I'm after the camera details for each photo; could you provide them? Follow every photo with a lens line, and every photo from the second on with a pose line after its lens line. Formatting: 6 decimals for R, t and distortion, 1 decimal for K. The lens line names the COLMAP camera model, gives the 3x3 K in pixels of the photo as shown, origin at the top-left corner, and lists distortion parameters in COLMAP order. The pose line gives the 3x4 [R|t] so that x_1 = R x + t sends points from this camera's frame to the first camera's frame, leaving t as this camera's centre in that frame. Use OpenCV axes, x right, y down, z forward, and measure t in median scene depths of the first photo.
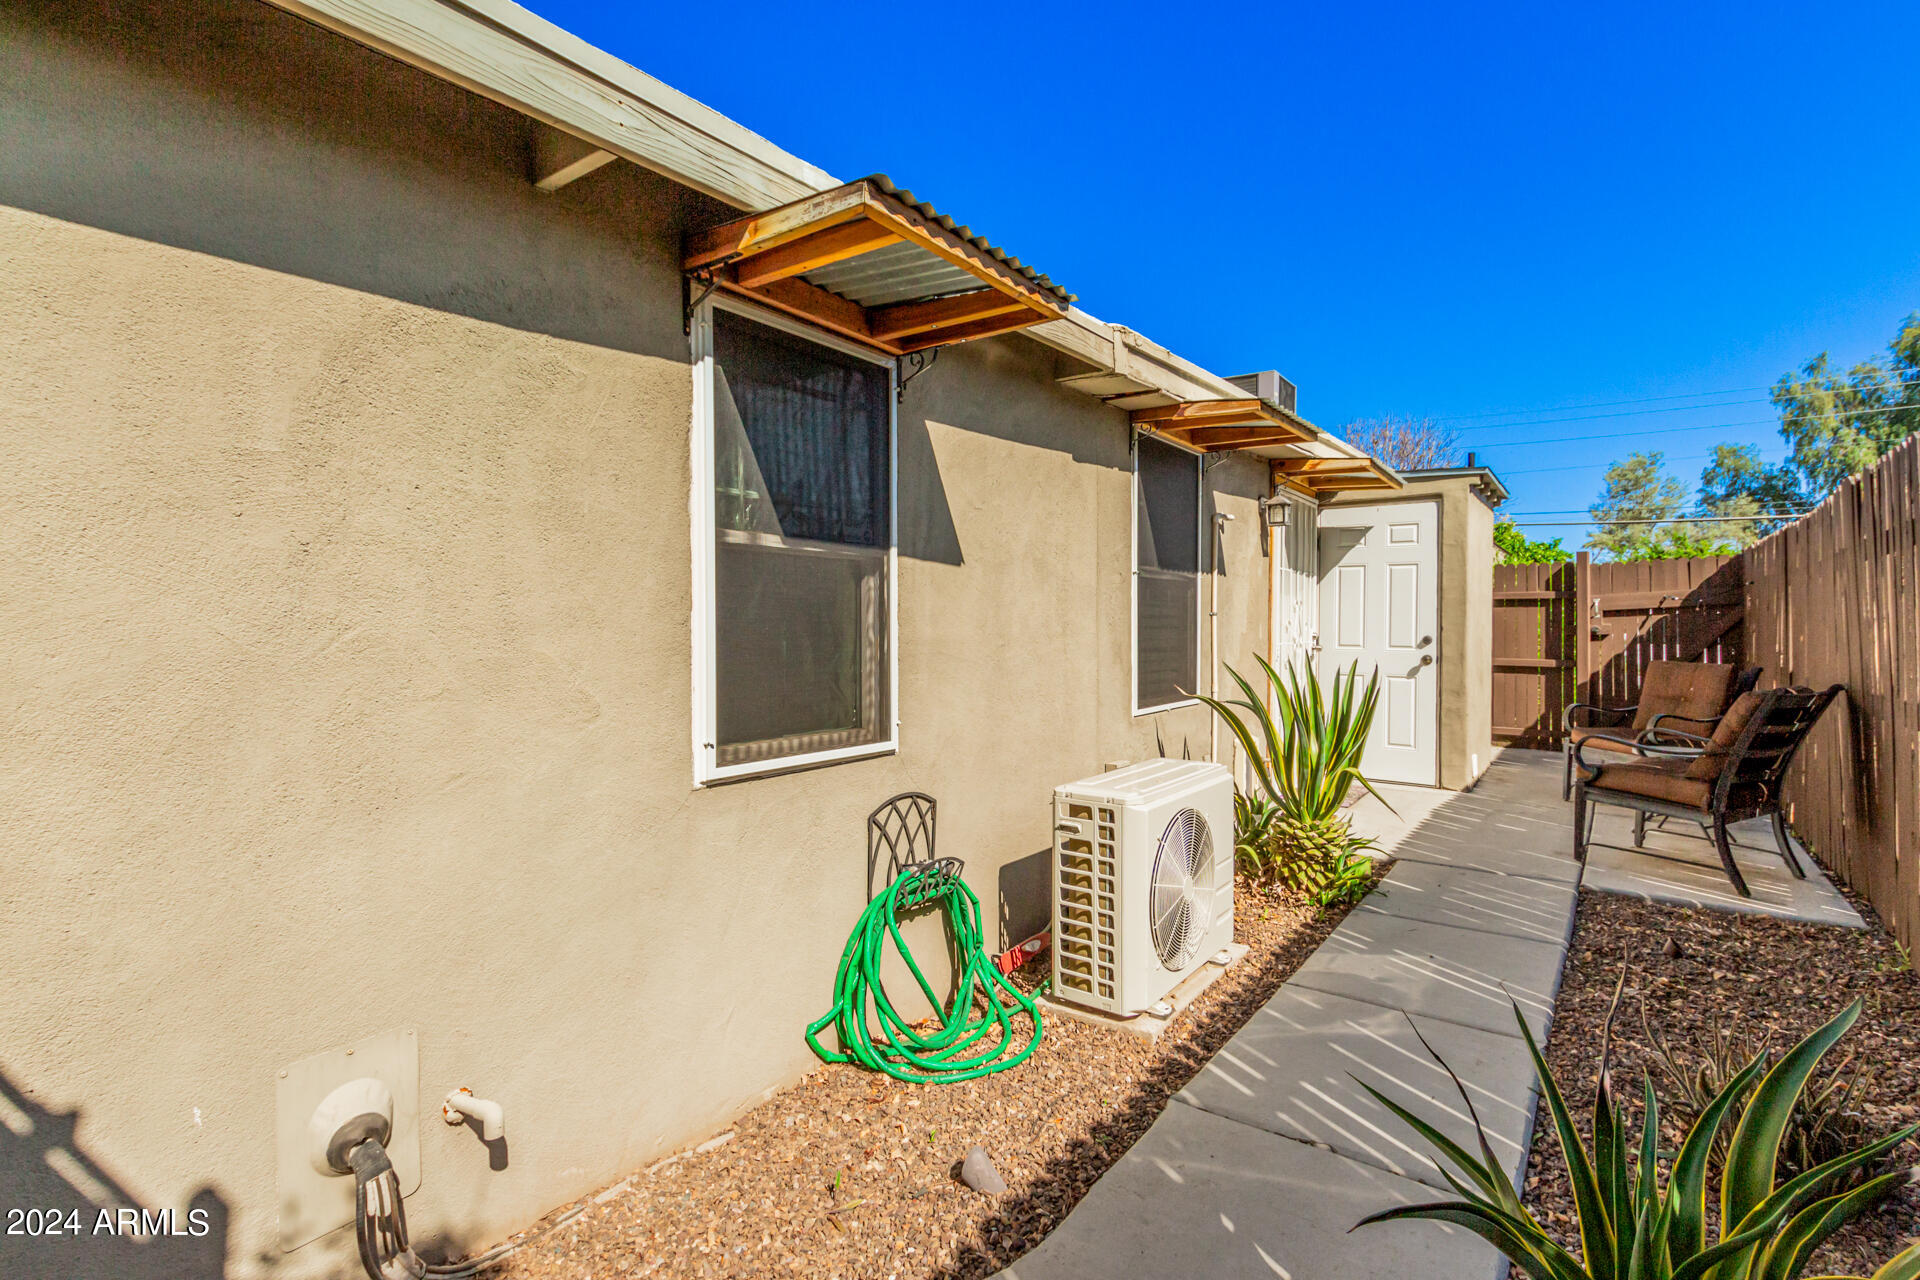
lens RADIAL K [[893.4, 0, 961.0], [0, 893.4, 633.8], [0, 0, 1]] dist [0.008814, 0.000236]
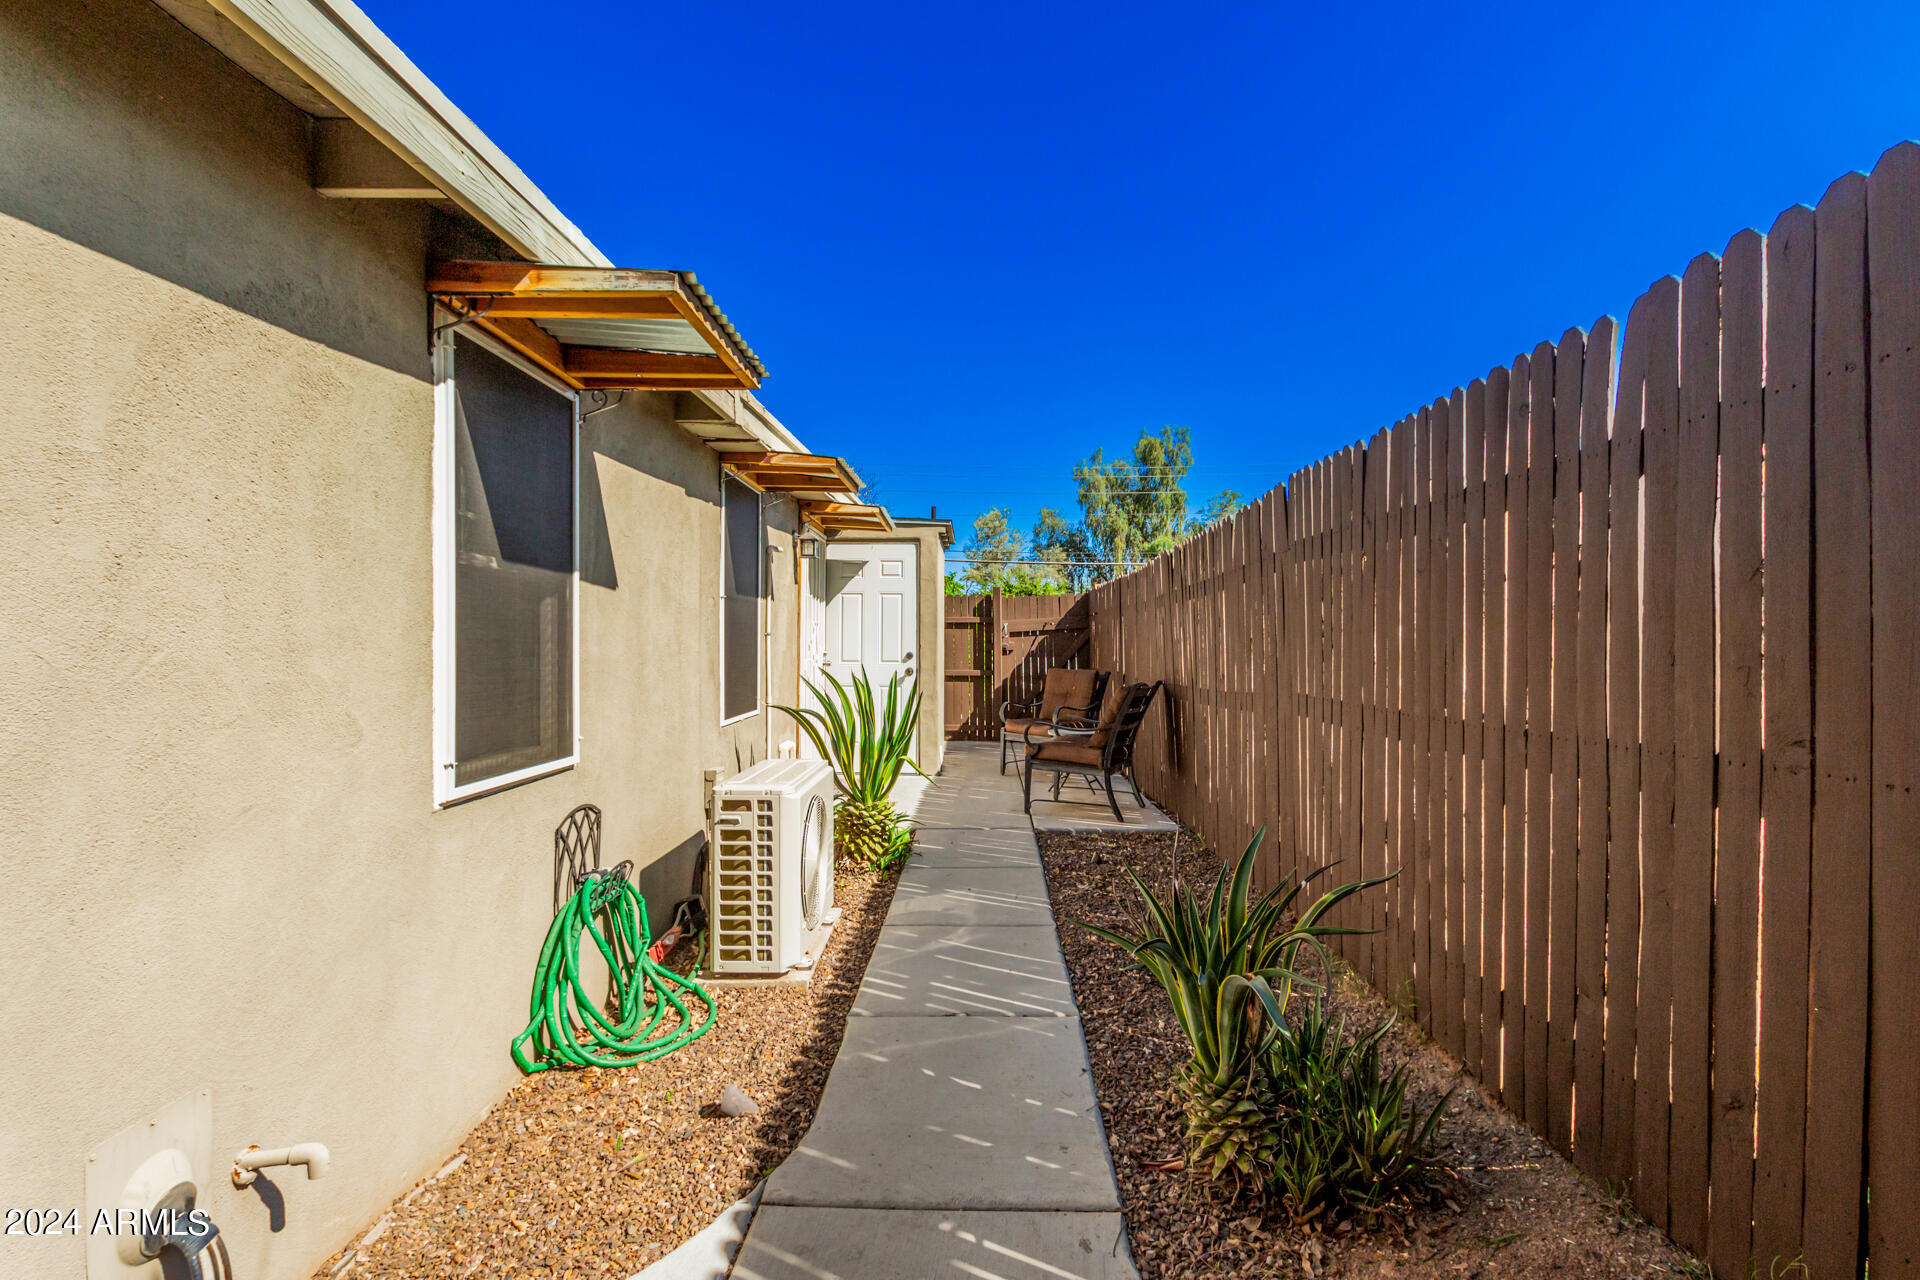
lens RADIAL K [[893.4, 0, 961.0], [0, 893.4, 633.8], [0, 0, 1]] dist [0.008814, 0.000236]
pose [[0.818361, 0.003563, 0.574693, -0.302511], [0.008594, 0.999793, -0.018436, 0.000583], [-0.574640, 0.020026, 0.818162, -0.117372]]
